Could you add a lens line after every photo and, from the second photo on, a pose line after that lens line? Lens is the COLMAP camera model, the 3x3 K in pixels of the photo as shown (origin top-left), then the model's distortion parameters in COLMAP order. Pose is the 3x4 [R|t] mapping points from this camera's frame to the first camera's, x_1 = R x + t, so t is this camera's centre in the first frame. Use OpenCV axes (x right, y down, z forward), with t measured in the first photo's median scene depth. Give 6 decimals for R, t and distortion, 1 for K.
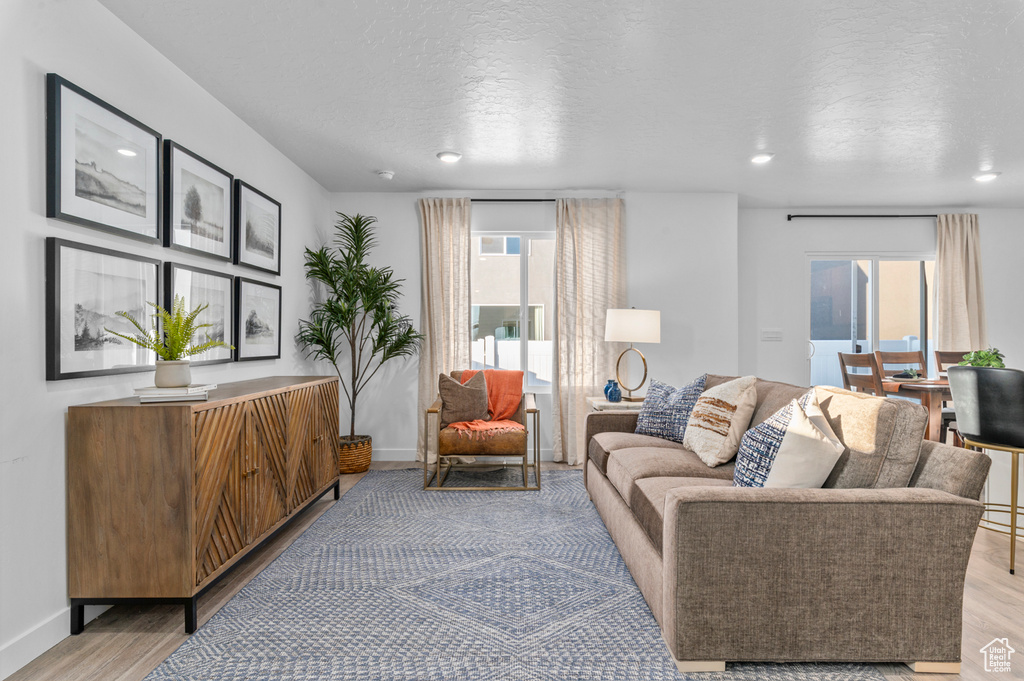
lens RADIAL K [[554.1, 0, 528.7], [0, 554.1, 342.5], [0, 0, 1]] dist [0.007644, -0.003049]
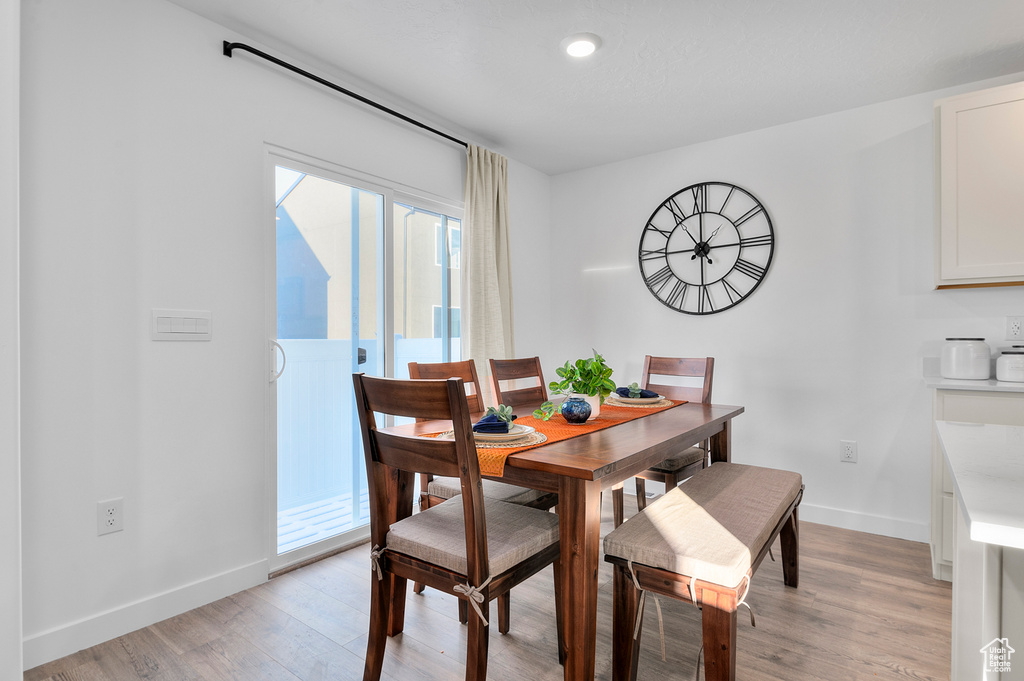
lens RADIAL K [[511.2, 0, 509.2], [0, 511.2, 344.3], [0, 0, 1]] dist [-0.018678, -0.000085]
pose [[0.614923, -0.006307, 0.788562, 0.527160], [0.000844, 0.999973, 0.007340, -0.005282], [-0.788587, -0.003848, 0.614911, 1.054237]]
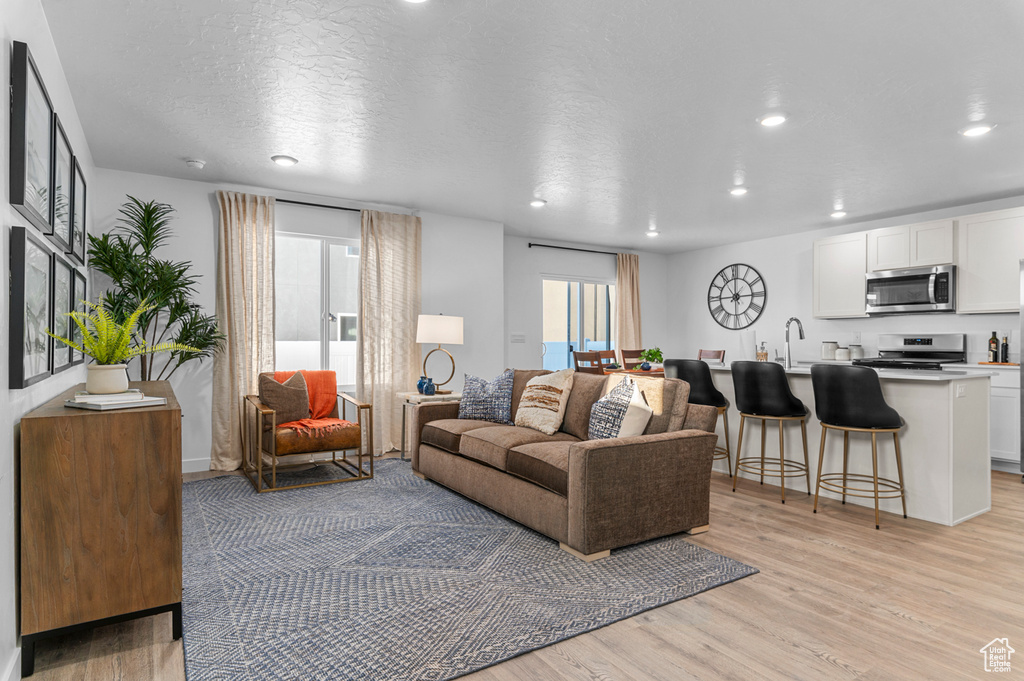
lens RADIAL K [[554.1, 0, 515.3], [0, 554.1, 344.3], [0, 0, 1]] dist [0.007644, -0.003049]
pose [[0.847388, -0.000346, 0.530975, -0.412527], [-0.001454, 0.999995, 0.002972, -0.003702], [-0.530973, -0.003290, 0.847383, -0.103743]]
